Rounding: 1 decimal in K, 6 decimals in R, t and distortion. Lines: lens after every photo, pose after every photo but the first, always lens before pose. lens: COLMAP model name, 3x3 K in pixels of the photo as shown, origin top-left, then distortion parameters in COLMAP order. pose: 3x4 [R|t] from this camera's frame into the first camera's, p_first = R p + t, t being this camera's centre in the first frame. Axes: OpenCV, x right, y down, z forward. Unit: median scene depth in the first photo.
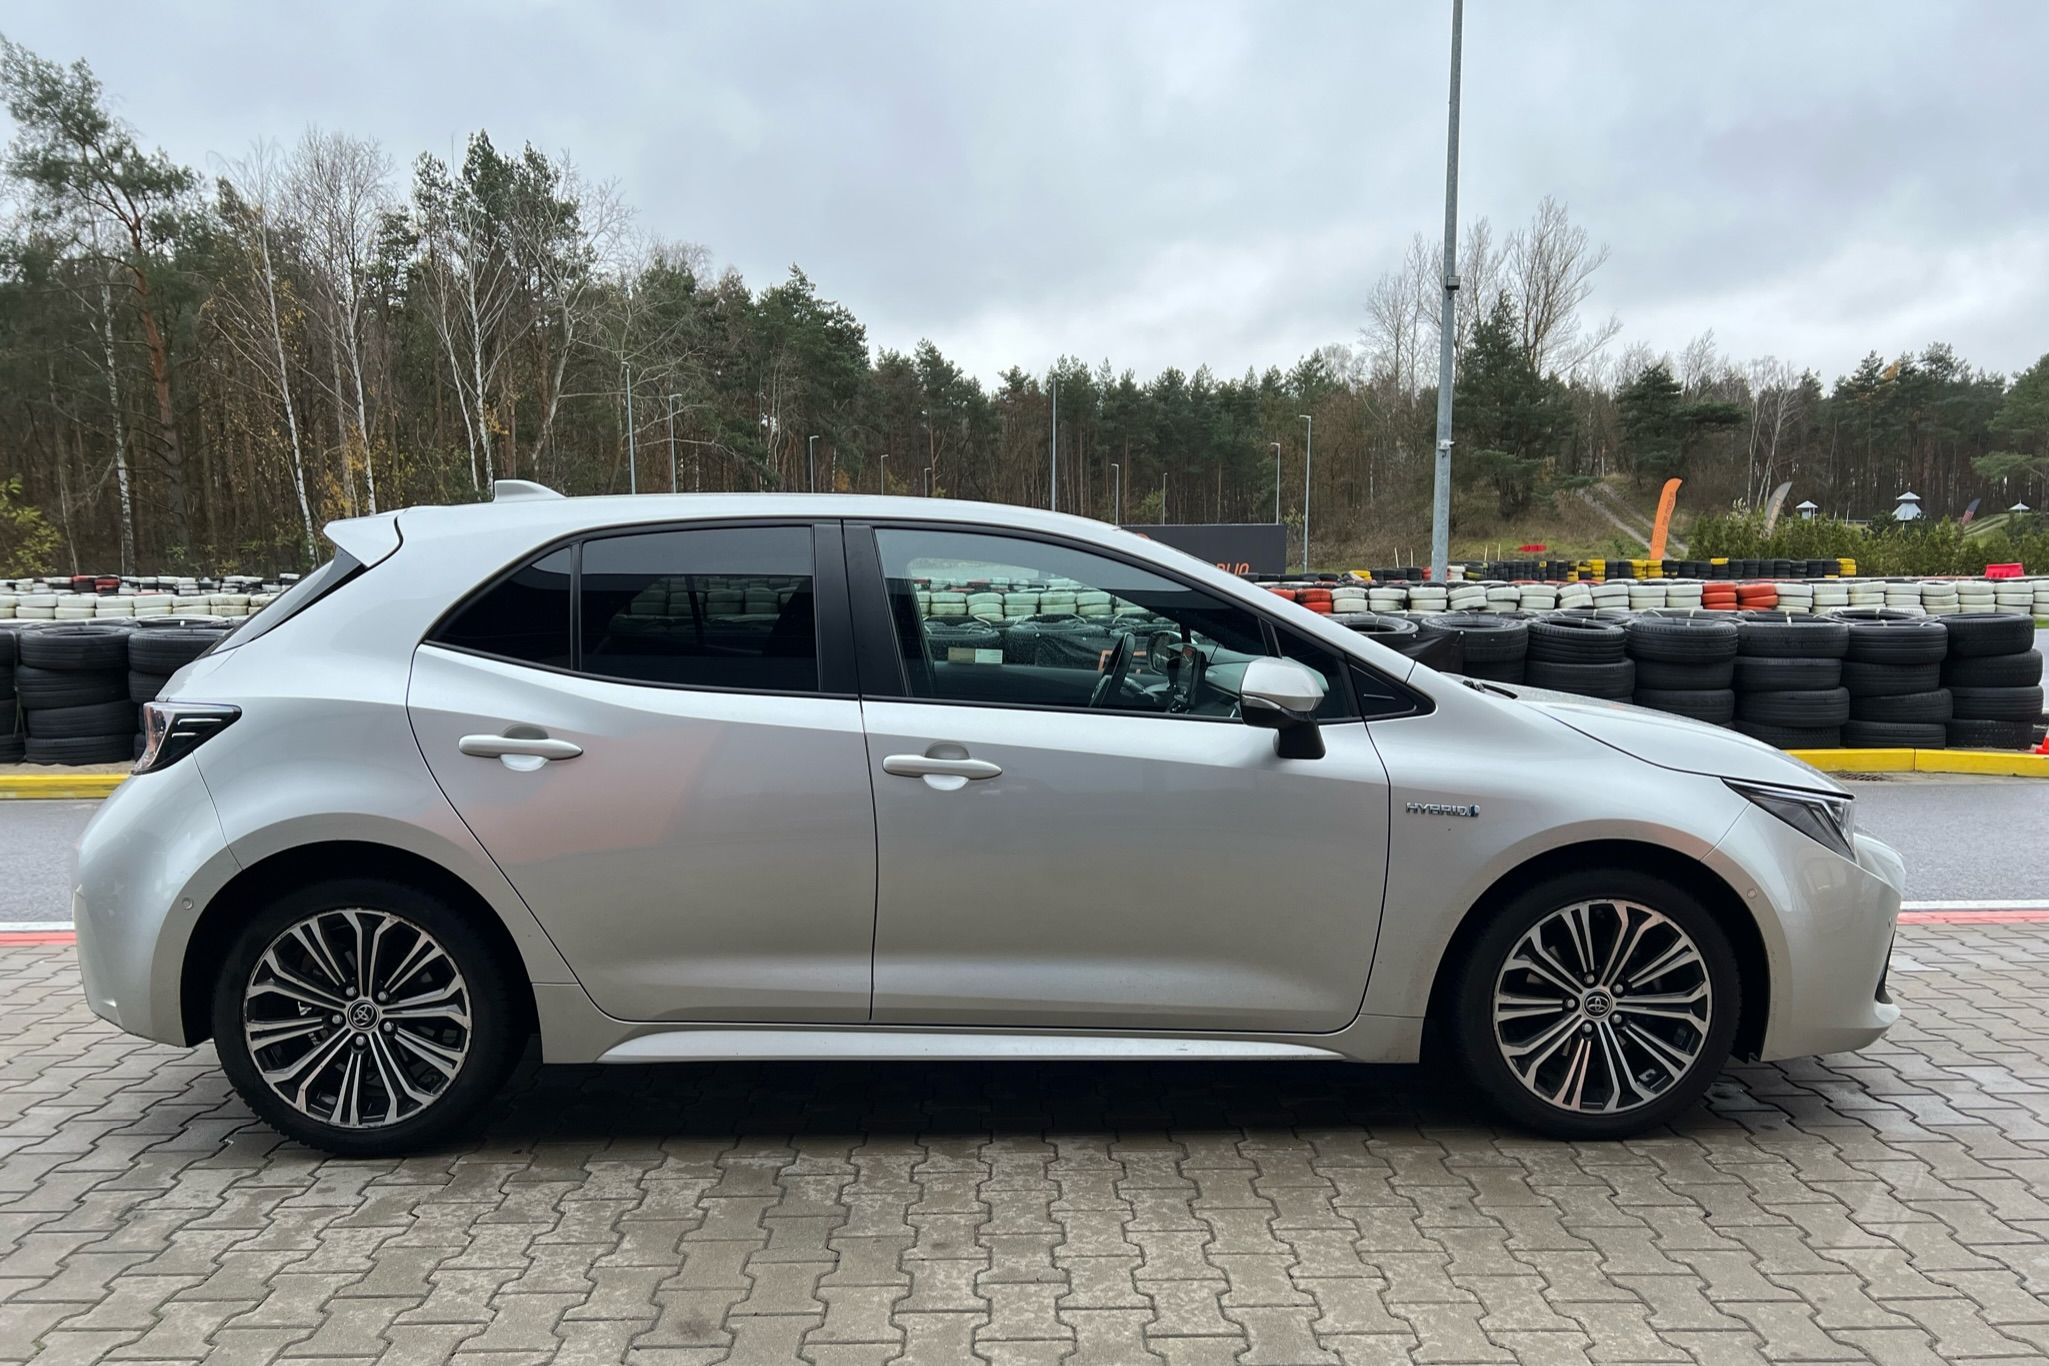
lens RADIAL K [[1526.2, 0, 1024.5], [0, 1526.2, 683.0], [0, 0, 1]] dist [0.048936, -0.054284]
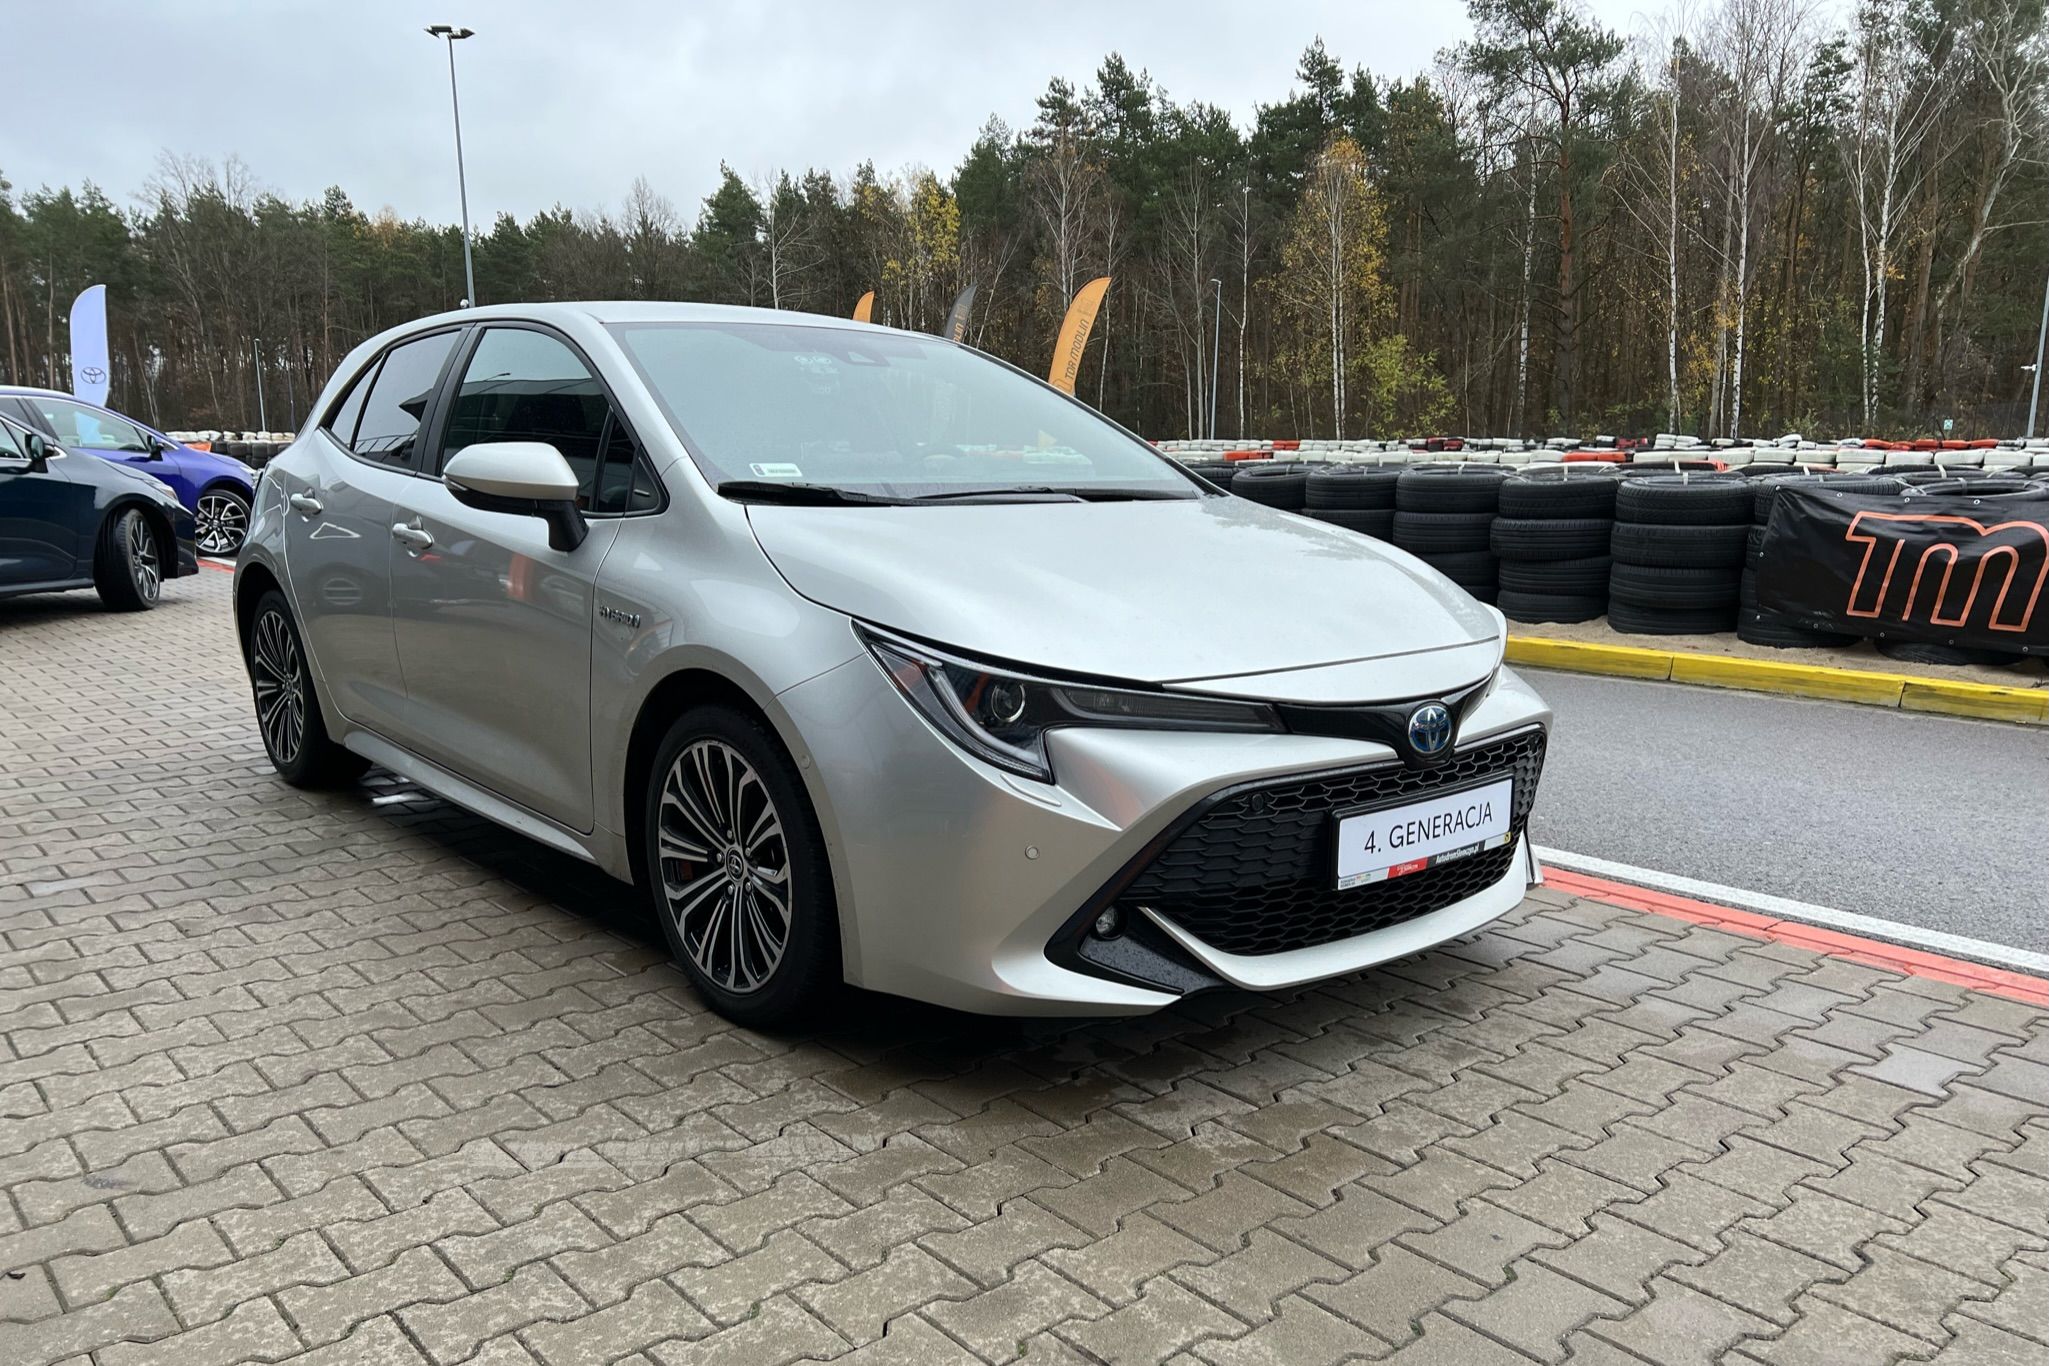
lens RADIAL K [[1543.0, 0, 1021.1], [0, 1543.0, 703.0], [0, 0, 1]] dist [0.056901, -0.061194]
pose [[0.638923, 0.136704, -0.757027, 1.112093], [-0.064092, 0.990122, 0.124704, 0.002601], [0.766596, -0.031157, 0.641373, 0.573612]]
